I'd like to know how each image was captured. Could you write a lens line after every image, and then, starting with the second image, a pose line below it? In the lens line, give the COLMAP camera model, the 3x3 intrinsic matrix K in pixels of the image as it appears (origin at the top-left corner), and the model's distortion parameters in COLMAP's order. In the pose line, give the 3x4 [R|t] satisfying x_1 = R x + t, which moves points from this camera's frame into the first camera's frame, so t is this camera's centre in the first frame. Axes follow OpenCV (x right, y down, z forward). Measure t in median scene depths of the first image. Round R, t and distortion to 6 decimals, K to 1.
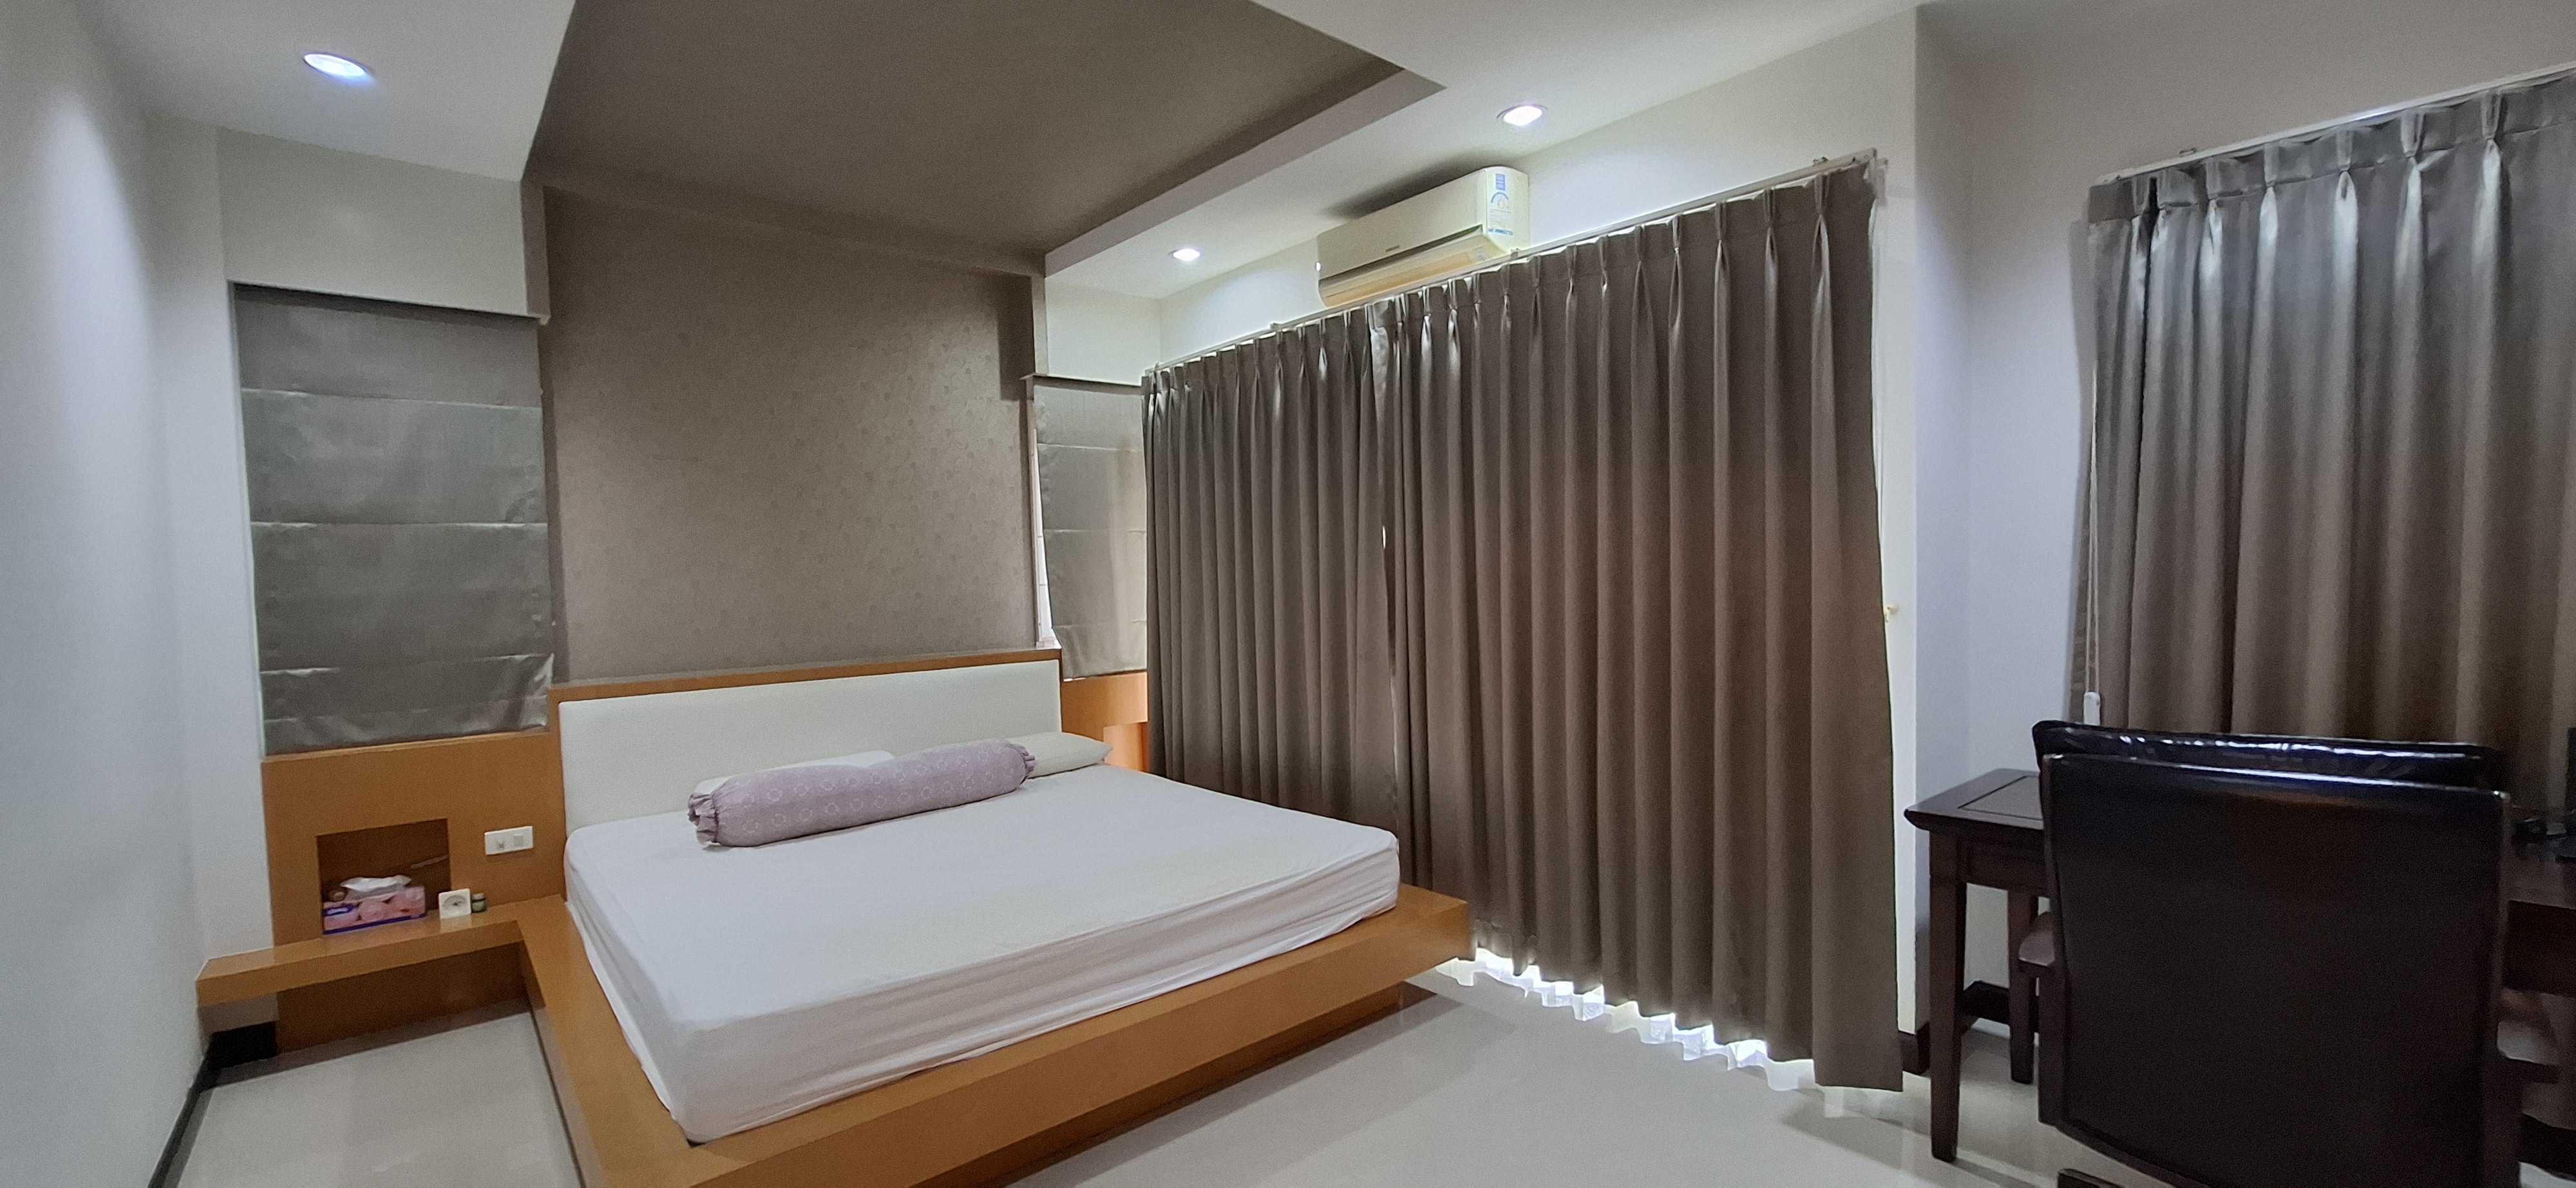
lens RADIAL K [[1024.9, 0, 1284.5], [0, 1024.9, 605.9], [0, 0, 1]] dist [-0.015738, 0.007166]
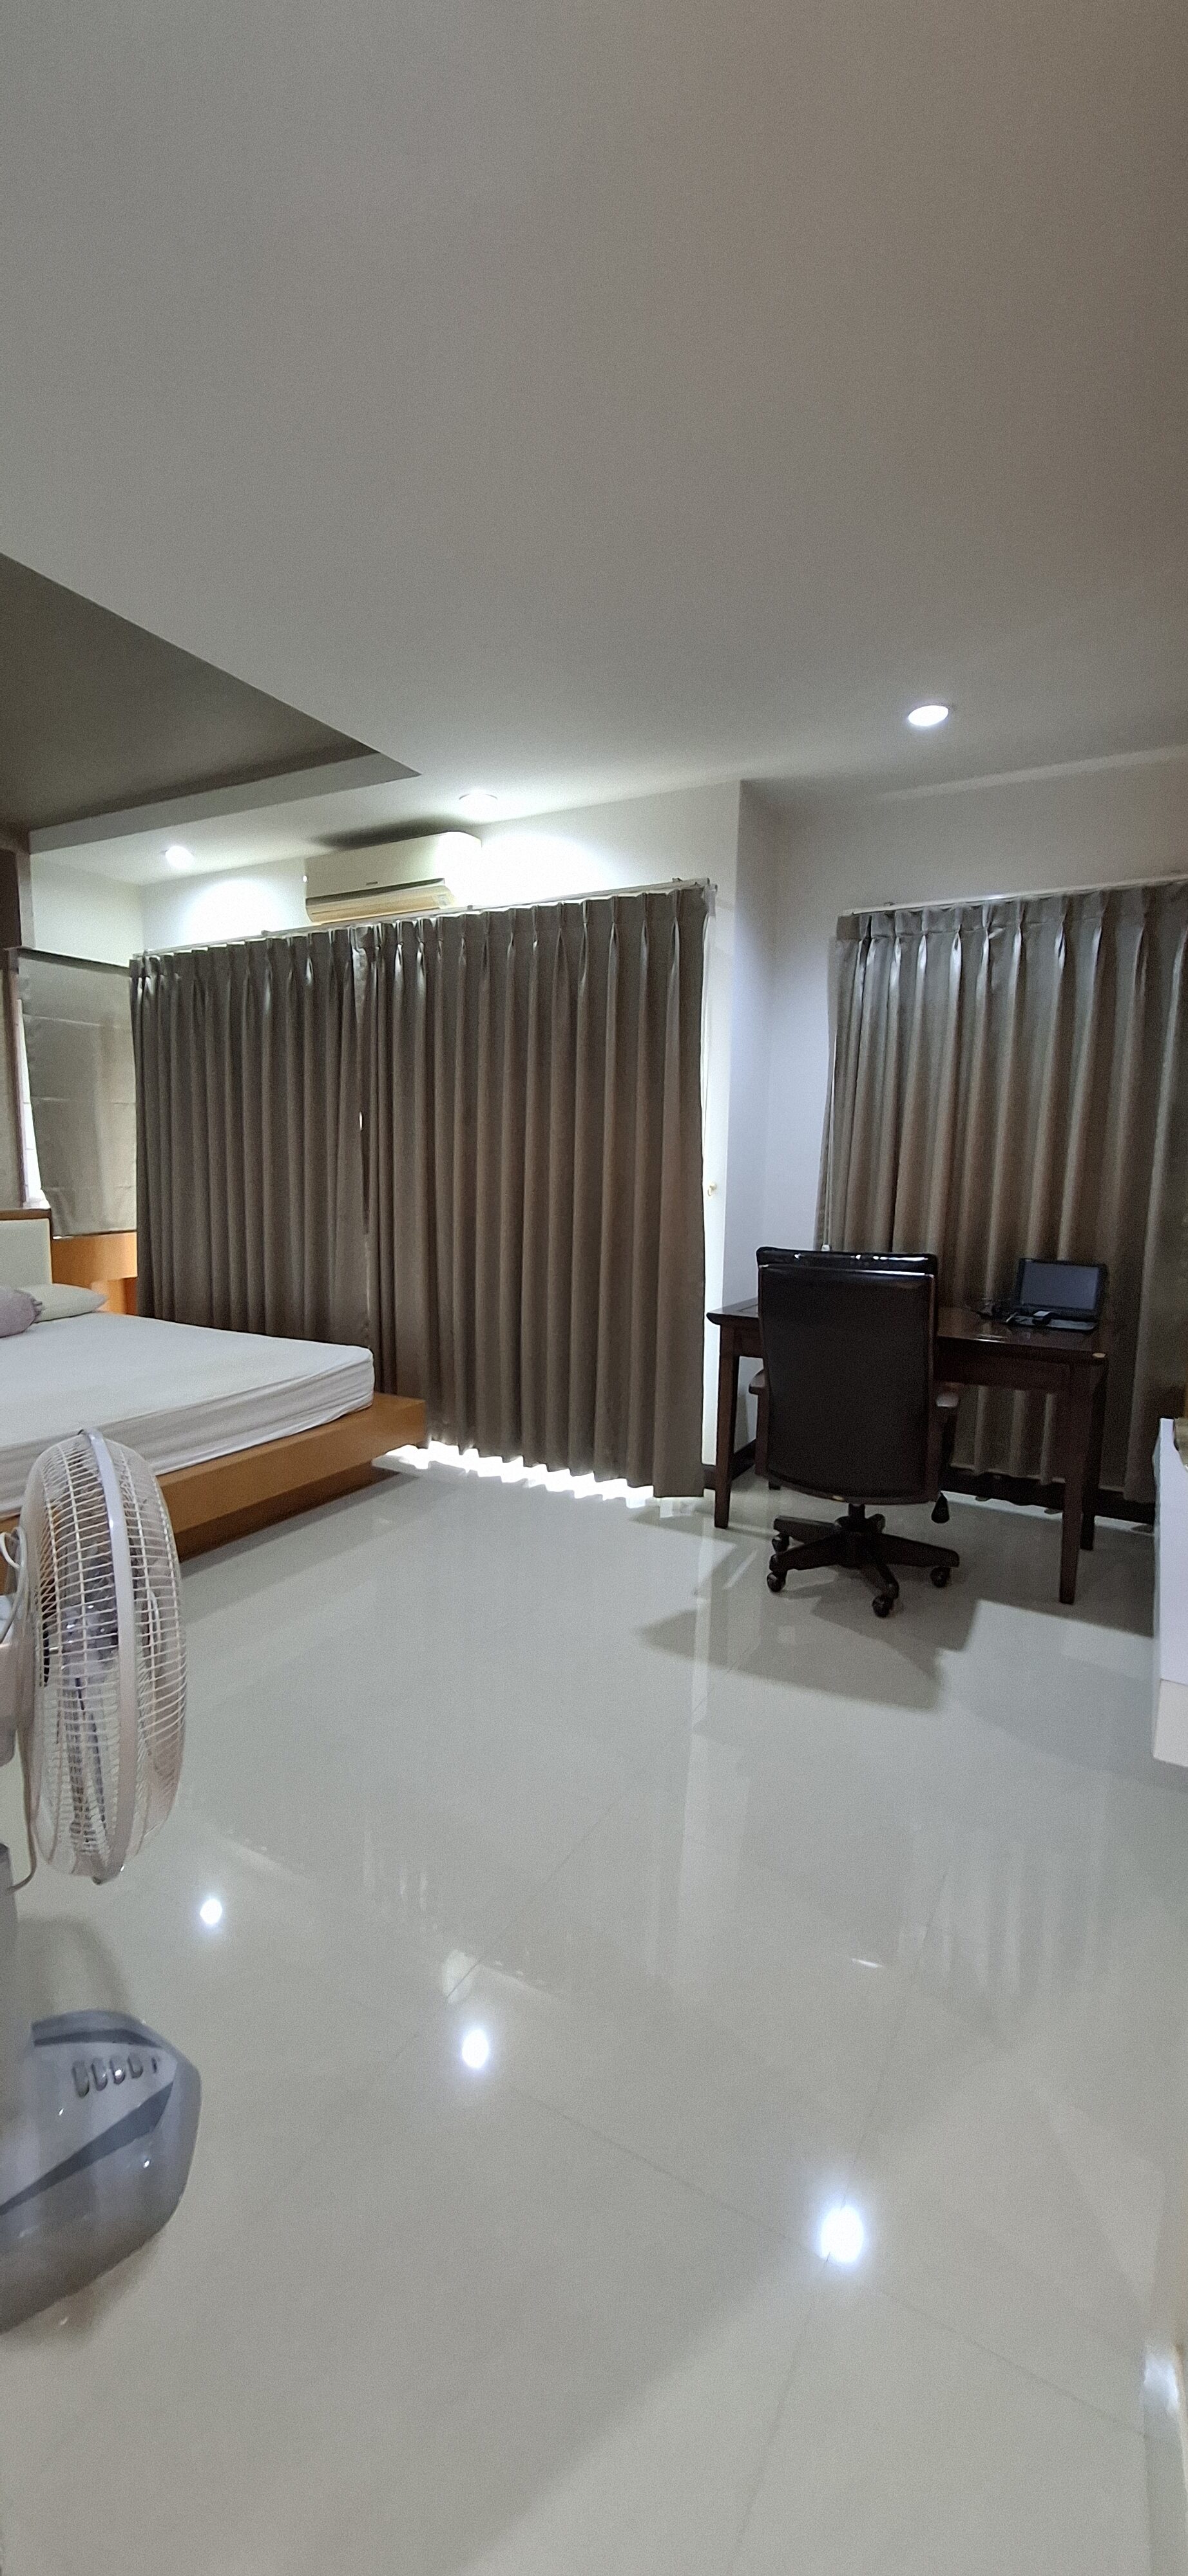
lens RADIAL K [[1024.9, 0, 584.0], [0, 1024.9, 1292.4], [0, 0, 1]] dist [-0.015738, 0.007166]
pose [[0.939284, -0.004259, 0.343113, -0.081597], [-0.029089, 0.995335, 0.091986, 0.019522], [-0.341905, -0.096382, 0.934779, -0.293556]]
